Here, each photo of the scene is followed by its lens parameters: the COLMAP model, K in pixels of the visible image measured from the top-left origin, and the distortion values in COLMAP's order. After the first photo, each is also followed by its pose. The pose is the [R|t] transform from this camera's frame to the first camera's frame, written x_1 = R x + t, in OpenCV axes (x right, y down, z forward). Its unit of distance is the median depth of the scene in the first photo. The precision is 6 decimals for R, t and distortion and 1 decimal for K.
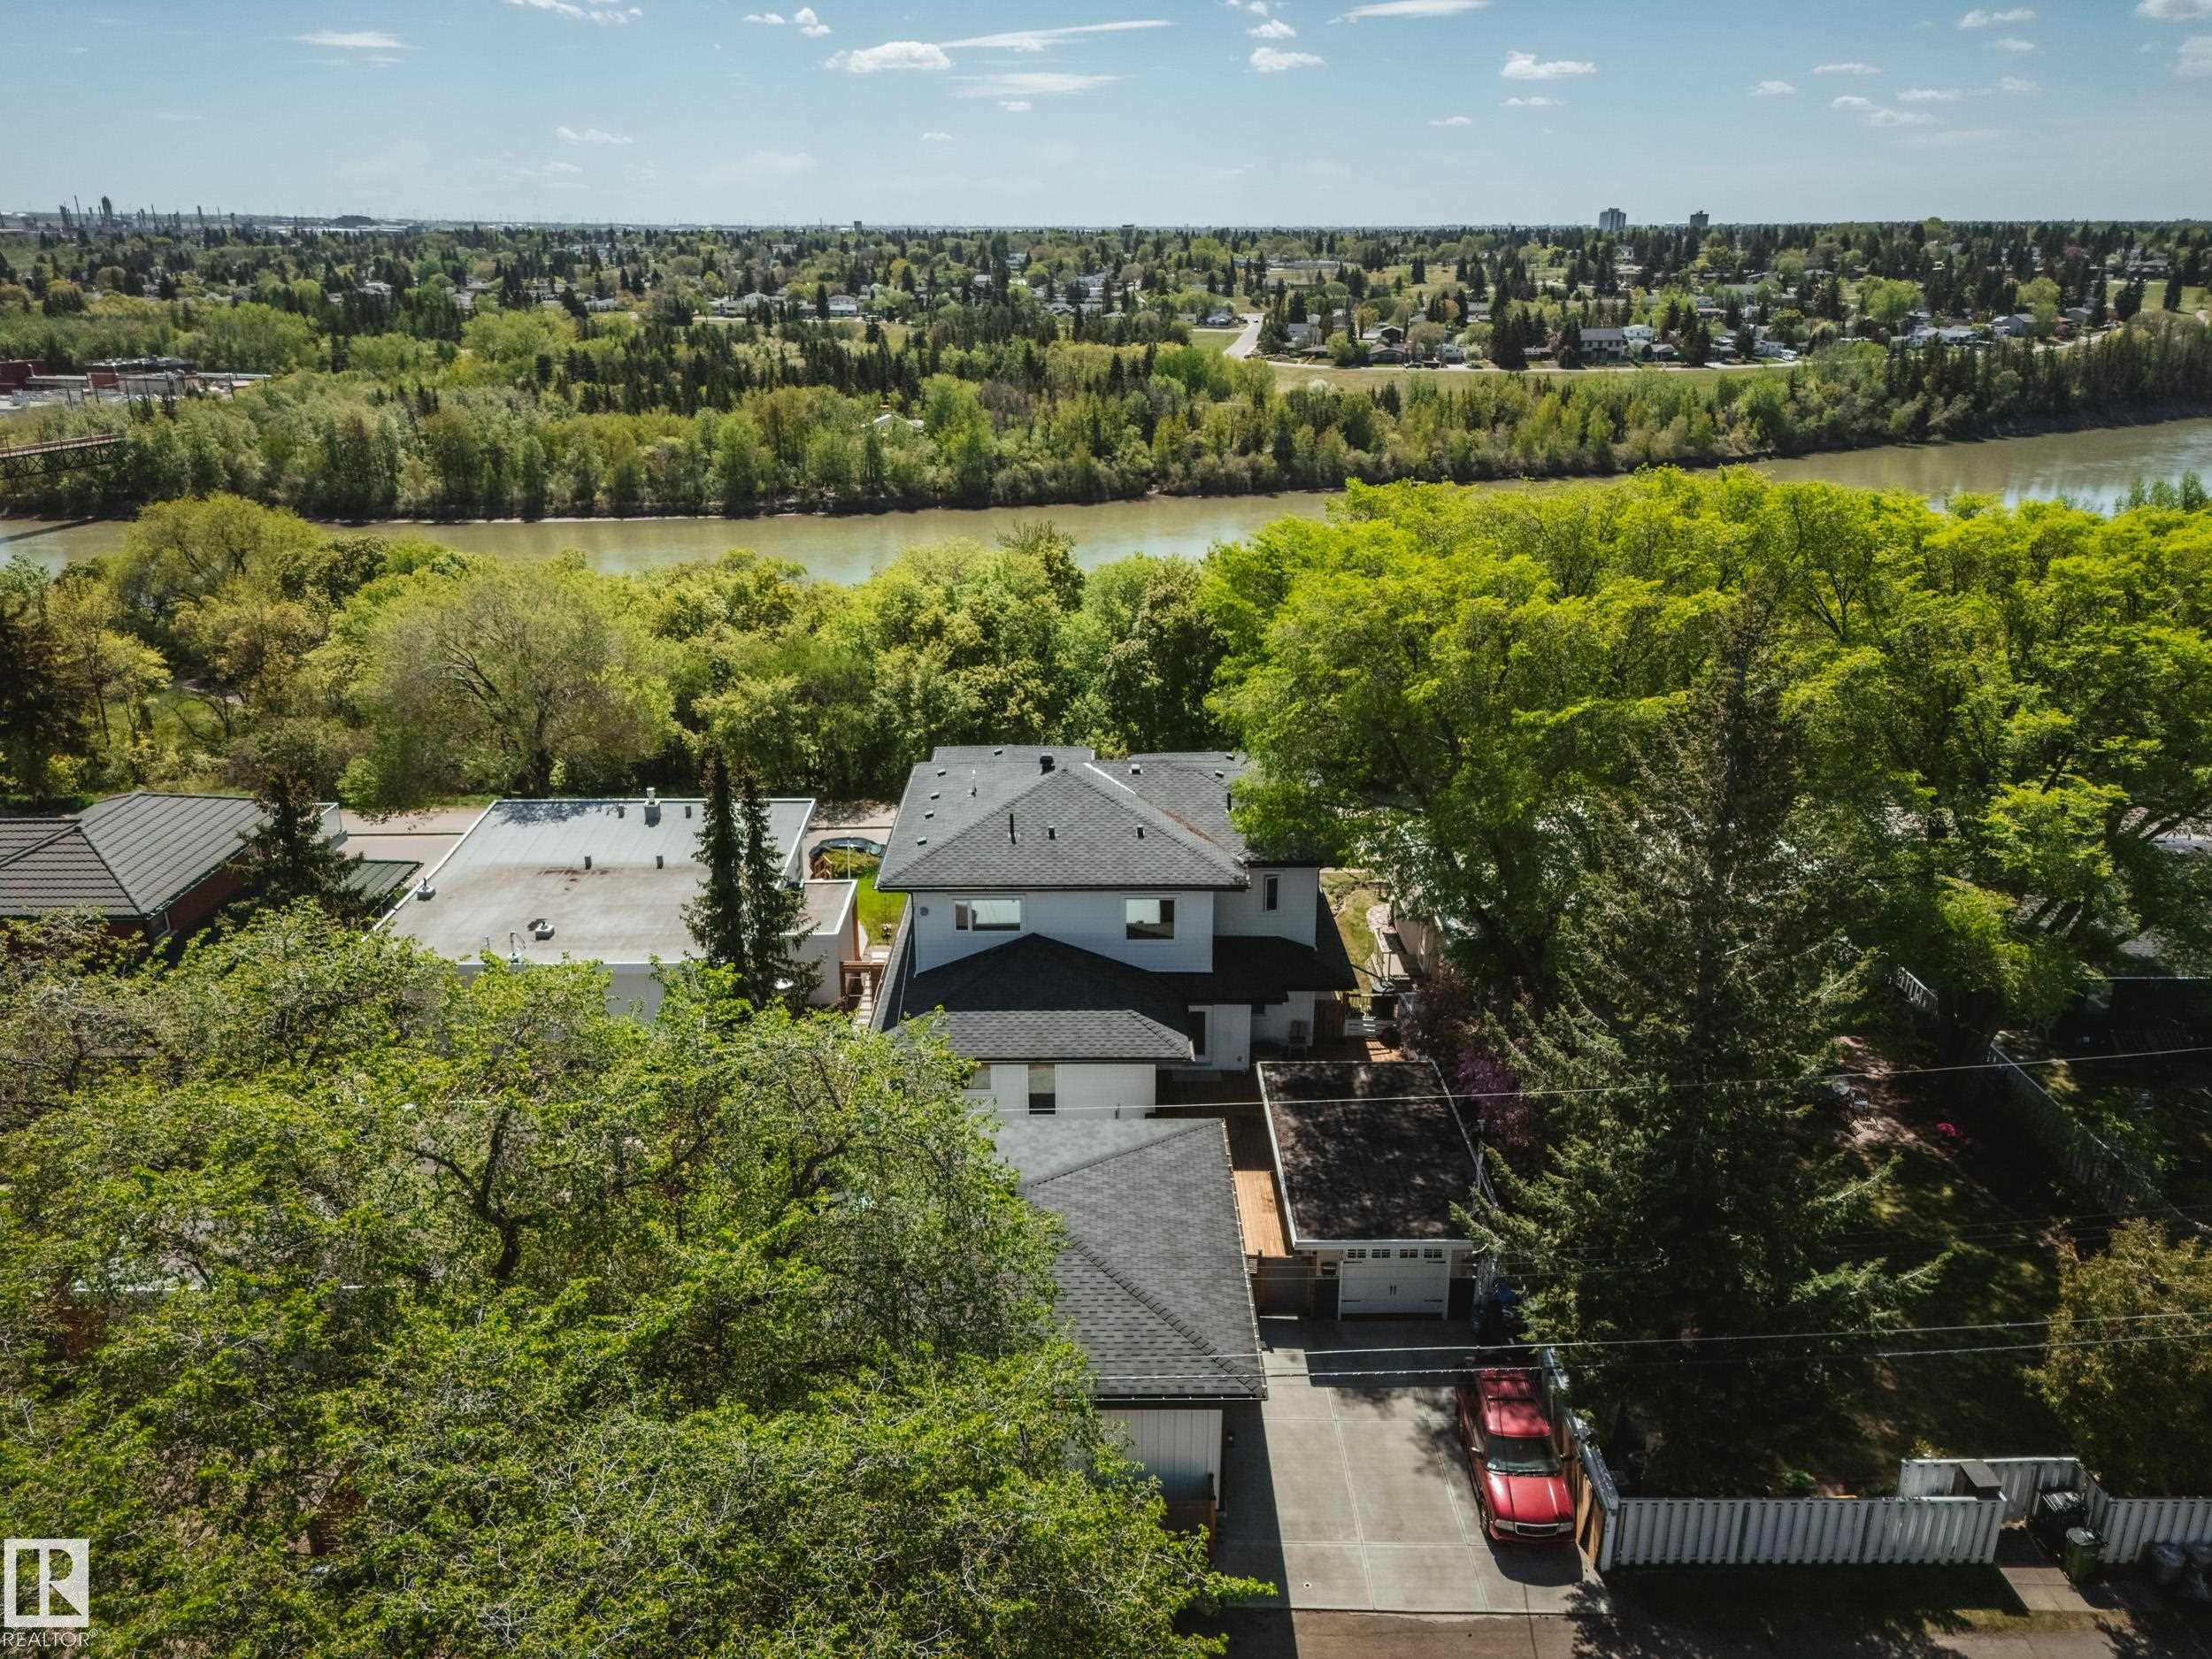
lens RADIAL K [[1608.7, 0, 1106.0], [0, 1608.7, 829.5], [0, 0, 1]] dist [0.067341, -0.049423]
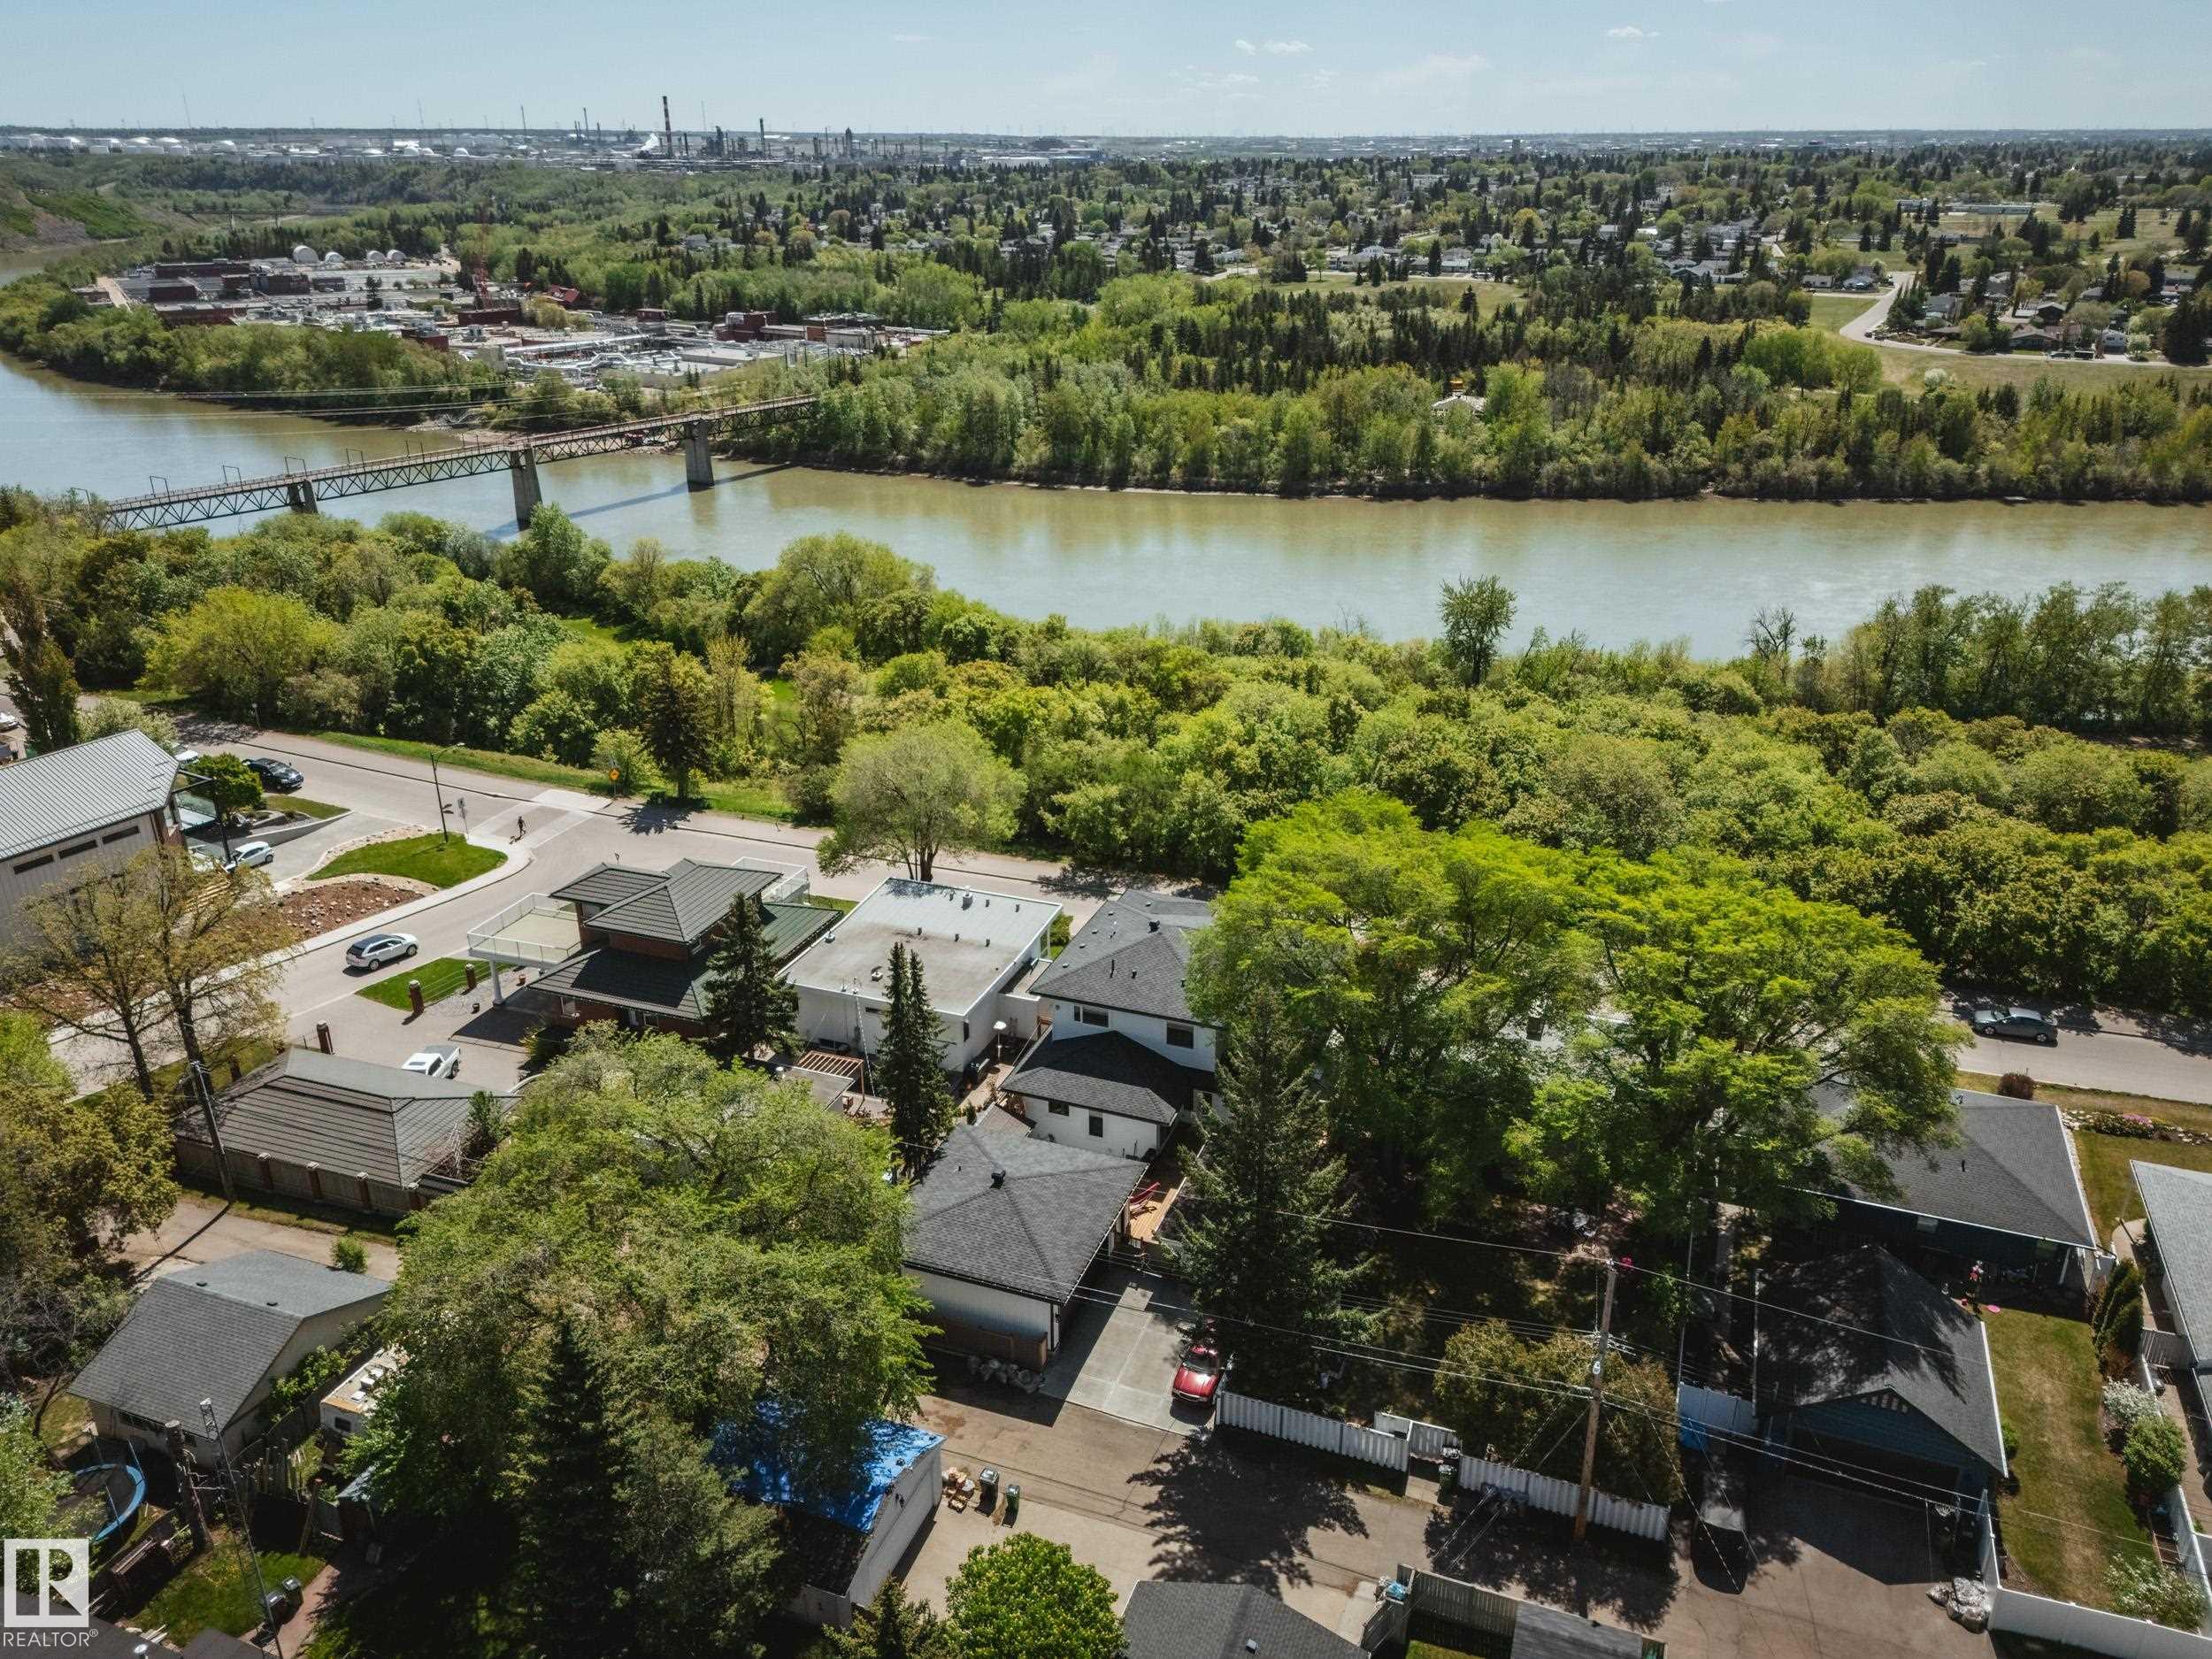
lens RADIAL K [[1654.0, 0, 1152.1], [0, 1654.0, 817.7], [0, 0, 1]] dist [0.129359, -0.156561]
pose [[0.934680, 0.142336, -0.325752, 0.073865], [-0.125867, 0.989488, 0.071205, -0.040131], [0.332463, -0.025552, 0.942770, -0.090905]]
